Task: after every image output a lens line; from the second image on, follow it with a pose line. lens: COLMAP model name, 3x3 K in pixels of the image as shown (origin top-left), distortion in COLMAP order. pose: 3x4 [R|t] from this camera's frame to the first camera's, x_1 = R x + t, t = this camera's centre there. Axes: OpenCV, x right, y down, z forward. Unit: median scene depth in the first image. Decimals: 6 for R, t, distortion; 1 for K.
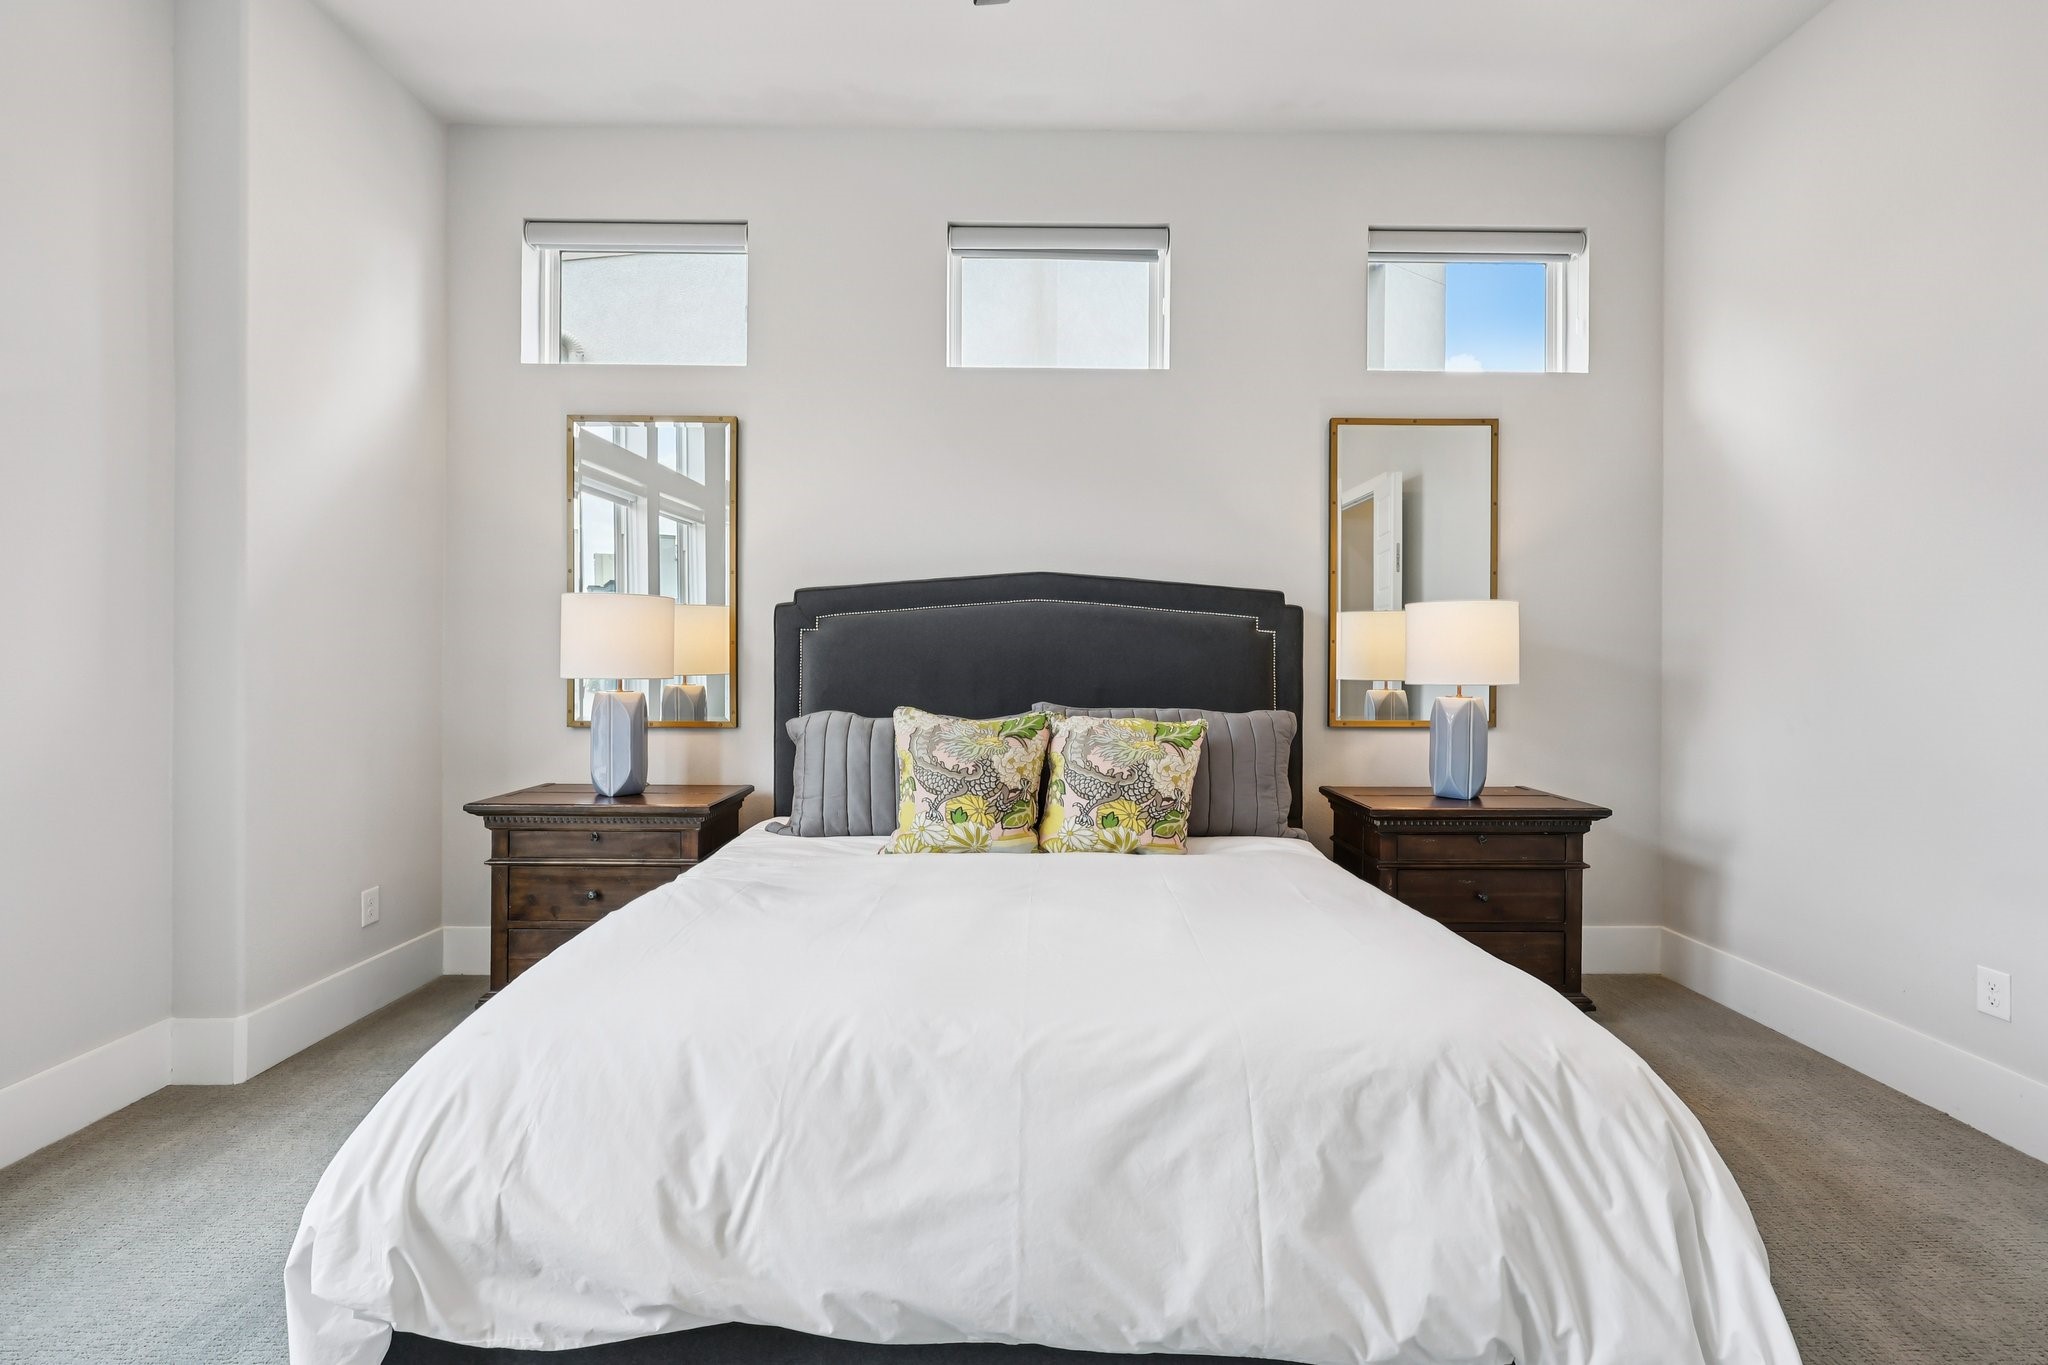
lens RADIAL K [[858.8, 0, 1025.9], [0, 858.8, 664.2], [0, 0, 1]] dist [-0.000724, 0.002176]
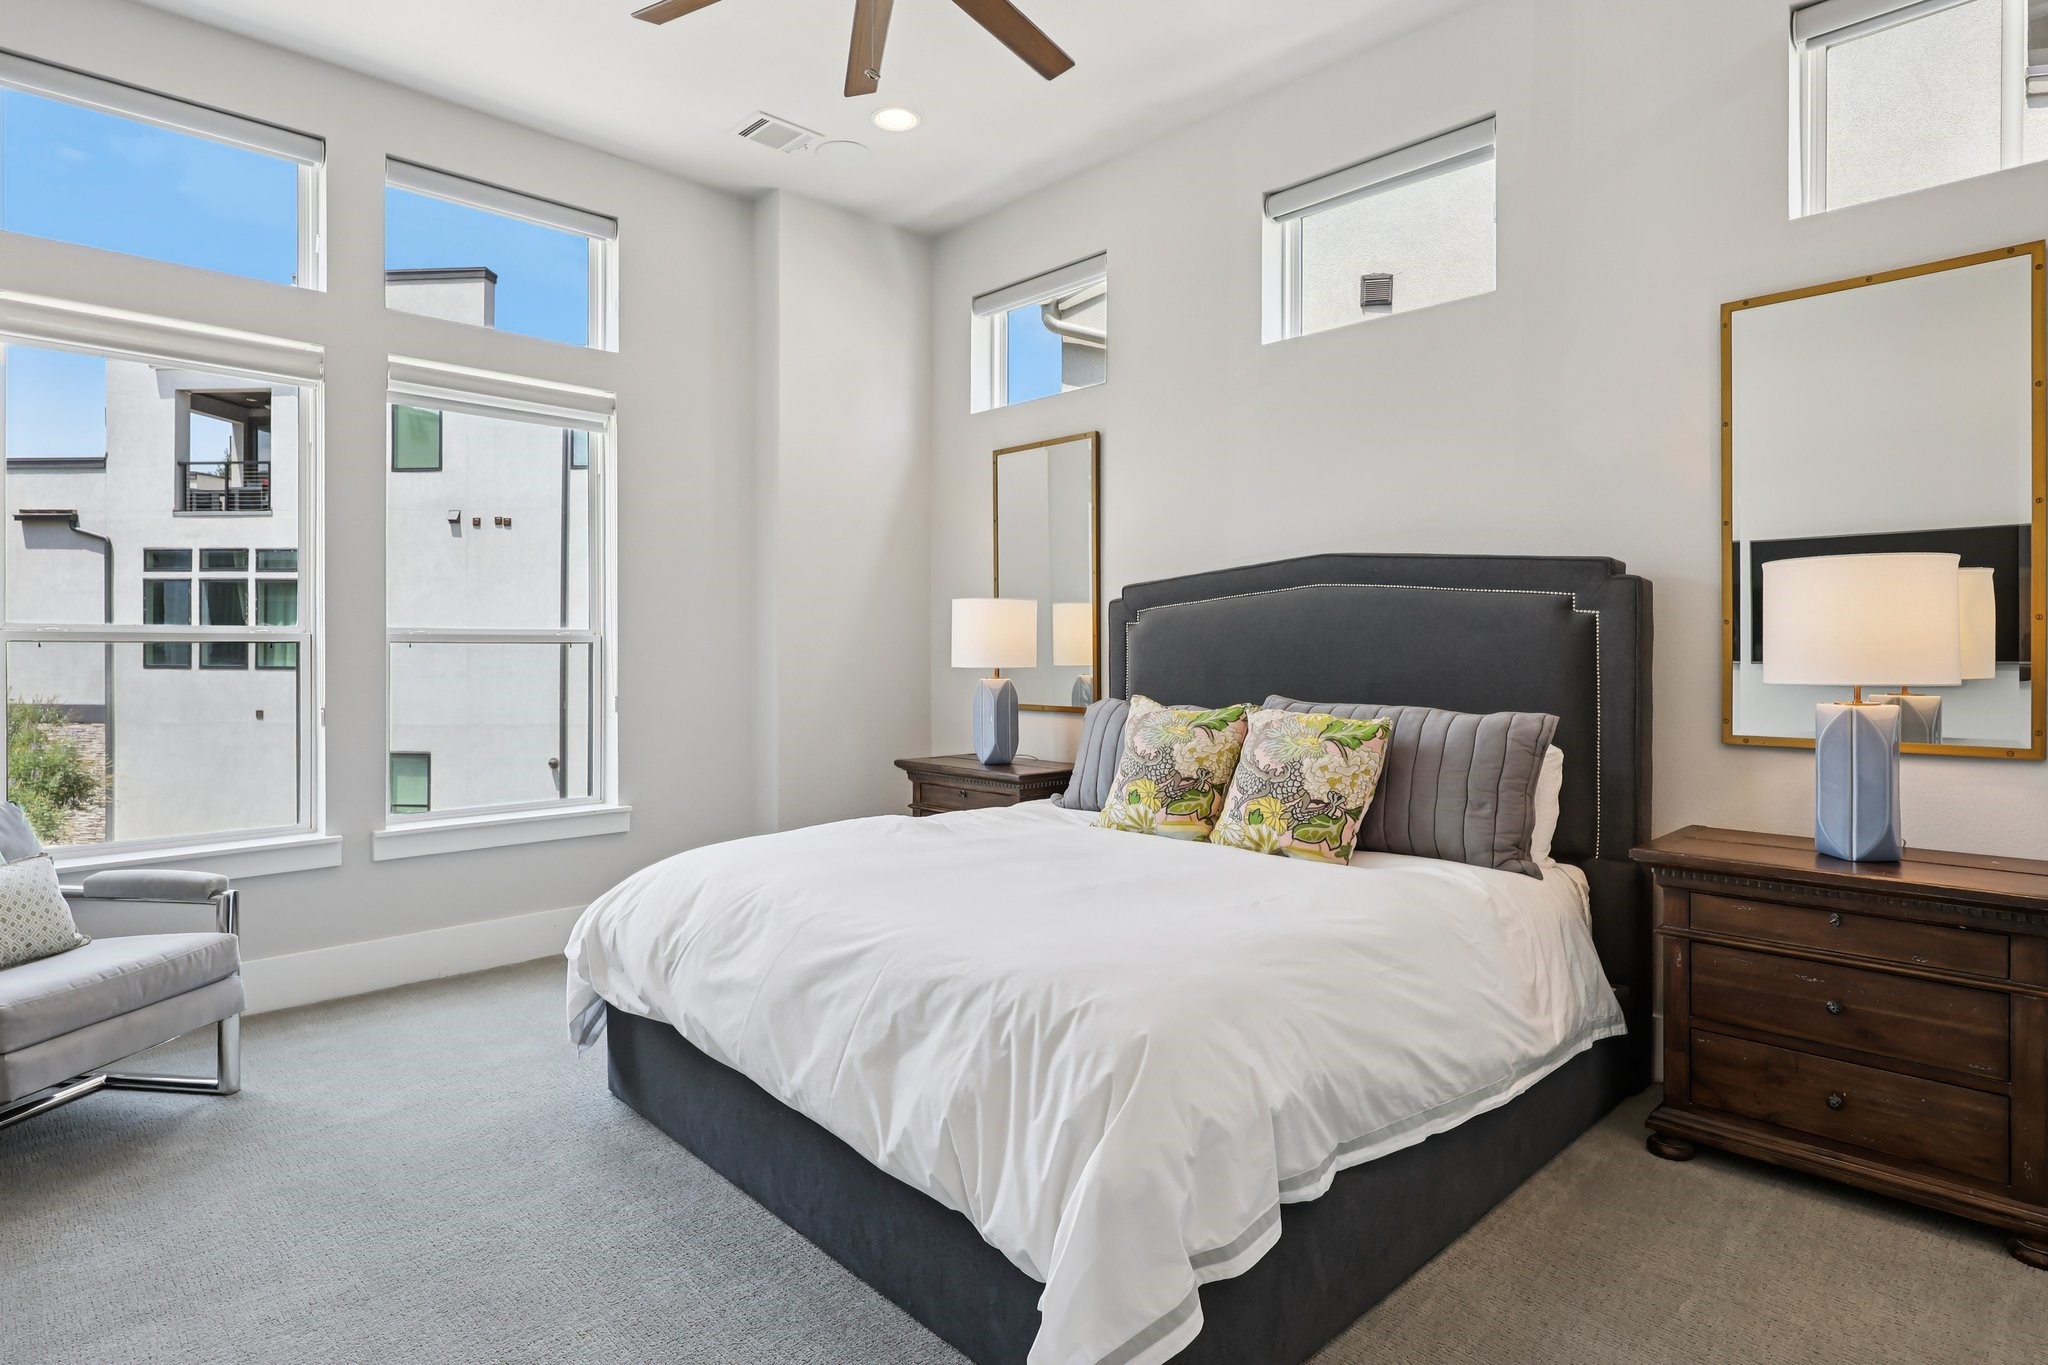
lens RADIAL K [[1098.4, 0, 1100.2], [0, 1098.4, 674.6], [0, 0, 1]] dist [0.022034, -0.005234]
pose [[0.706229, 0.008788, -0.707929, 0.841880], [0.001507, 0.999902, 0.013915, 0.004808], [0.707982, -0.010894, 0.706147, 0.007462]]
